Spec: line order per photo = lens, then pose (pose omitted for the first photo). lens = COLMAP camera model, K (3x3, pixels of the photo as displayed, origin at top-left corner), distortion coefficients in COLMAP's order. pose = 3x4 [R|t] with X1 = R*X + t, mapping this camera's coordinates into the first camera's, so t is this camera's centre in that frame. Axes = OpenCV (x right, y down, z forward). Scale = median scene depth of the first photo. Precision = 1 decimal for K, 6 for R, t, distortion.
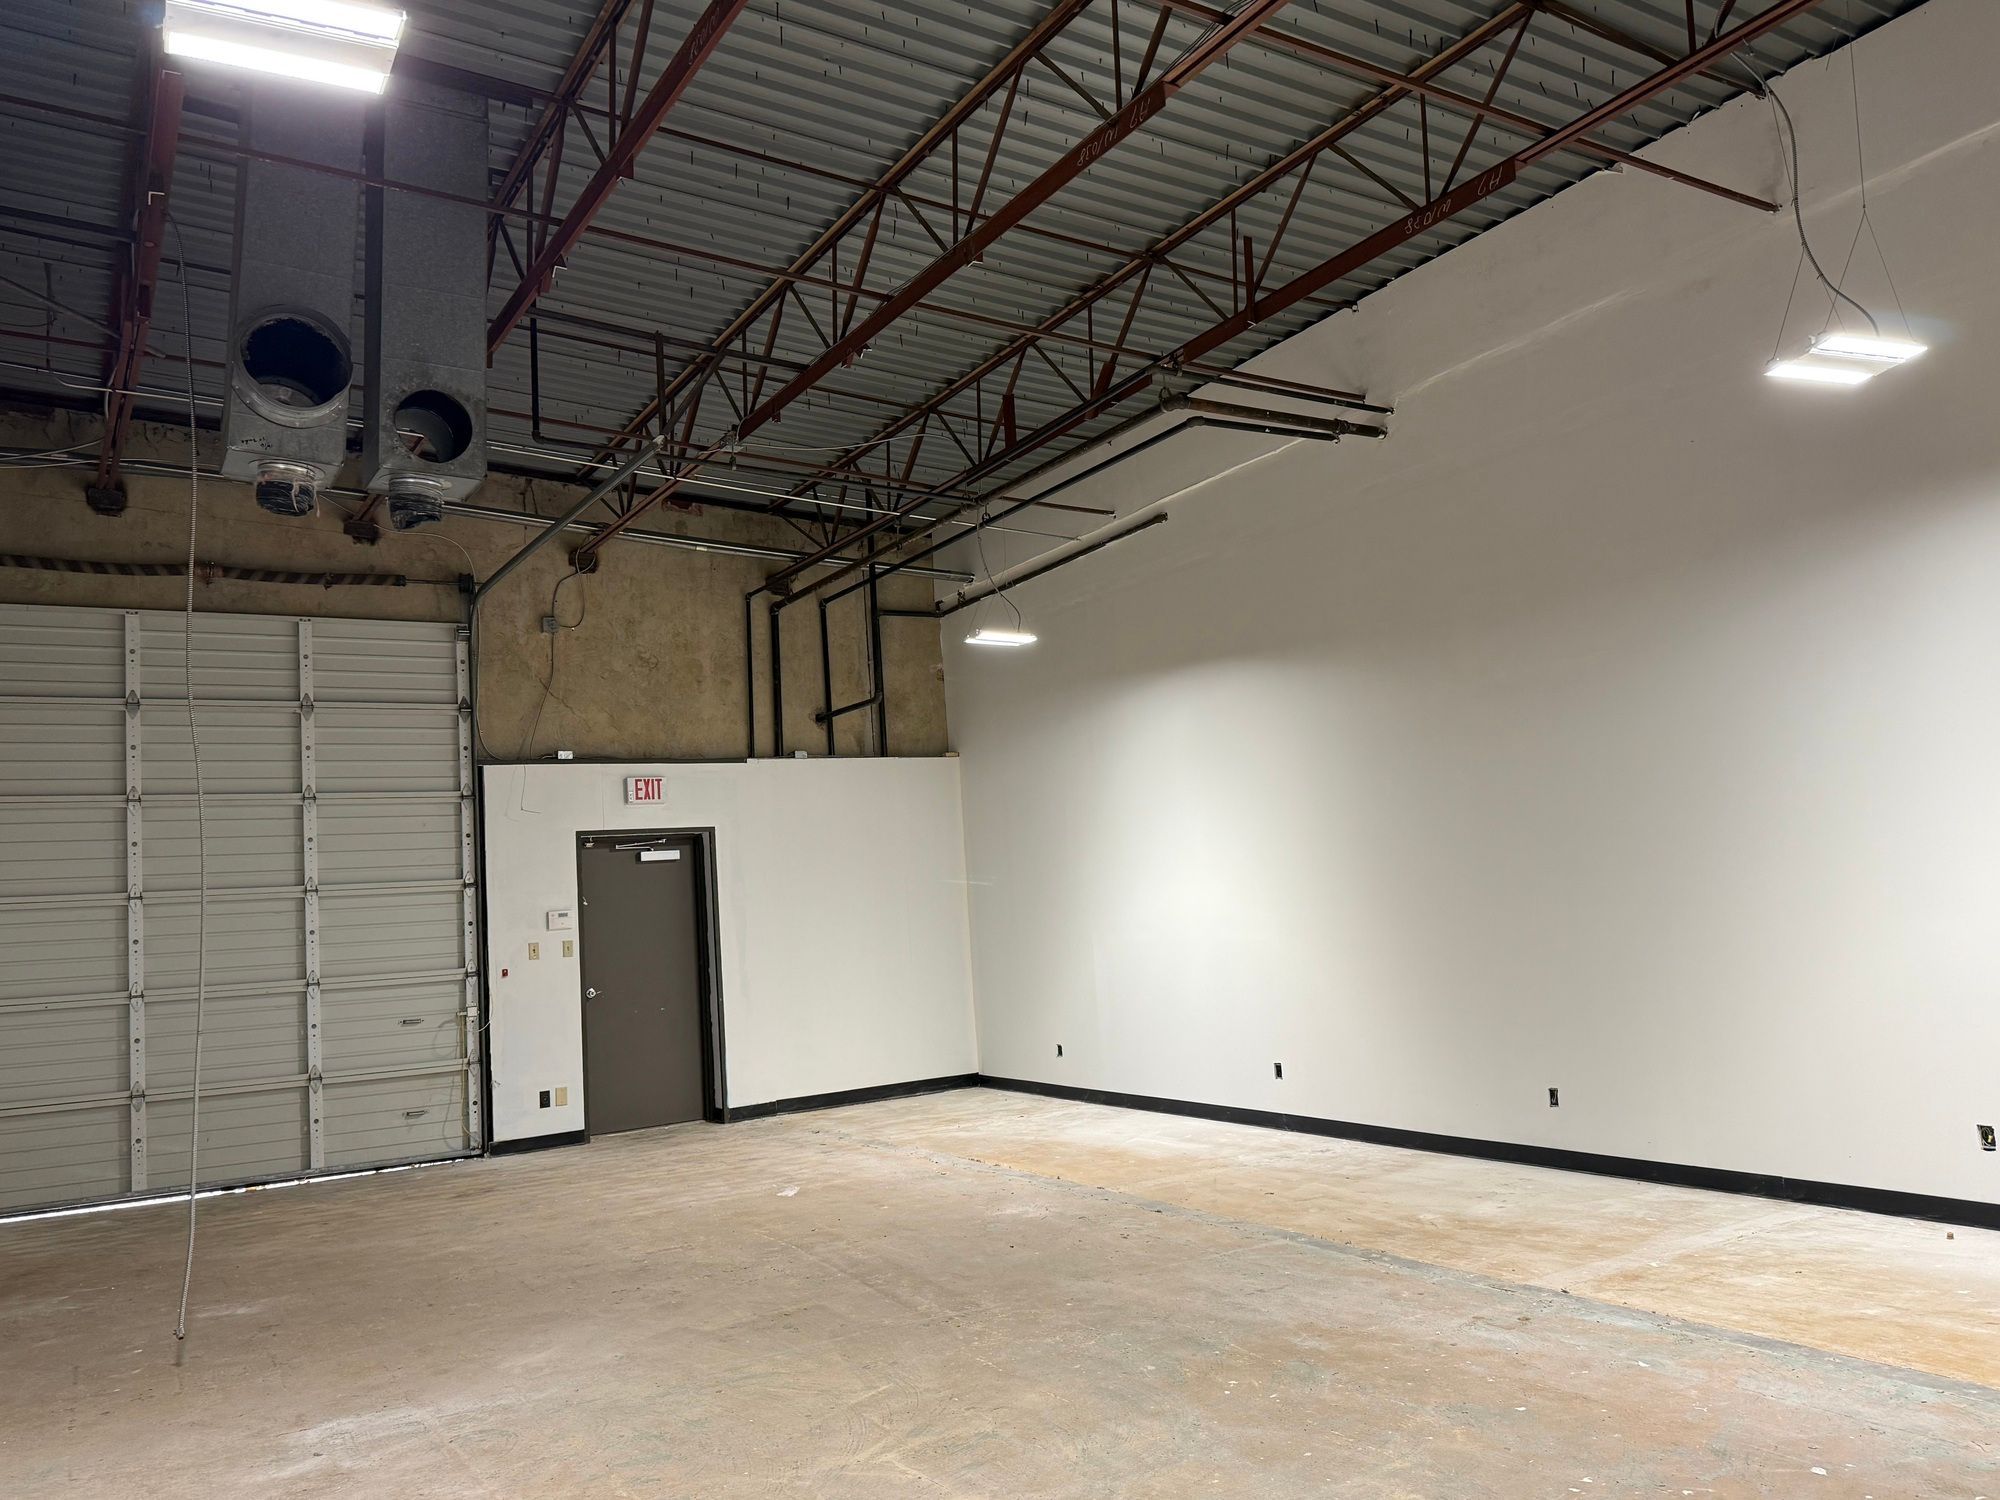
lens RADIAL K [[1560.4, 0, 1007.5], [0, 1560.4, 796.7], [0, 0, 1]] dist [0.143341, -0.271414]
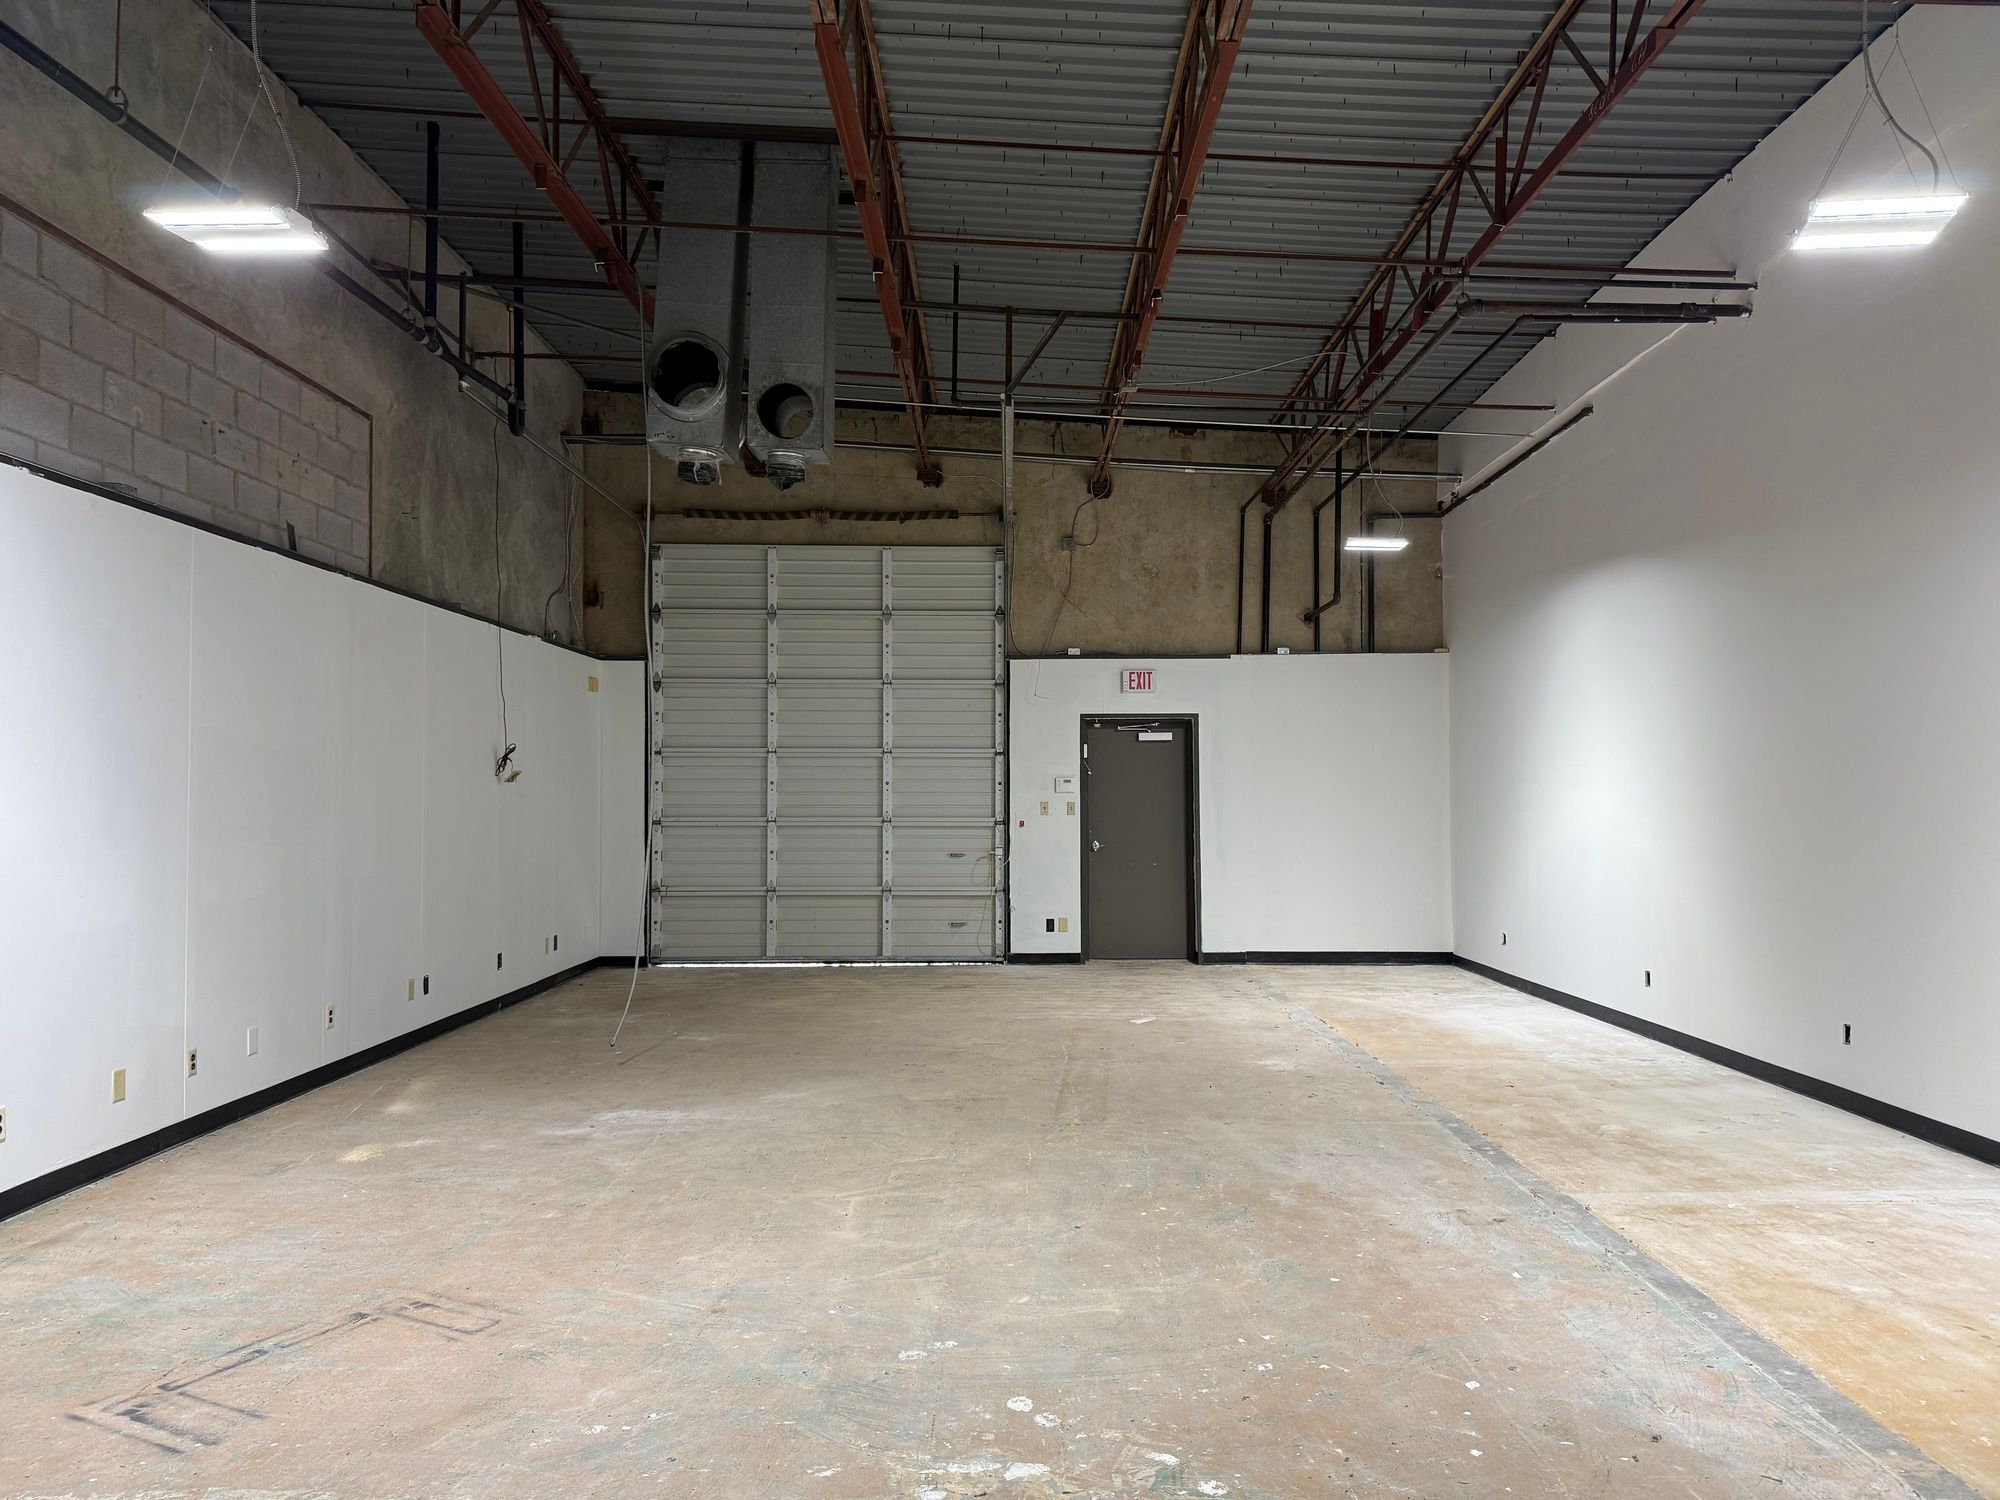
lens RADIAL K [[1403.3, 0, 1002.7], [0, 1403.3, 800.1], [0, 0, 1]] dist [0.110099, -0.182791]
pose [[0.853333, 0.061718, -0.517701, 0.254067], [-0.016392, 0.995654, 0.091678, -0.010903], [0.521109, -0.069746, 0.850636, 0.032373]]
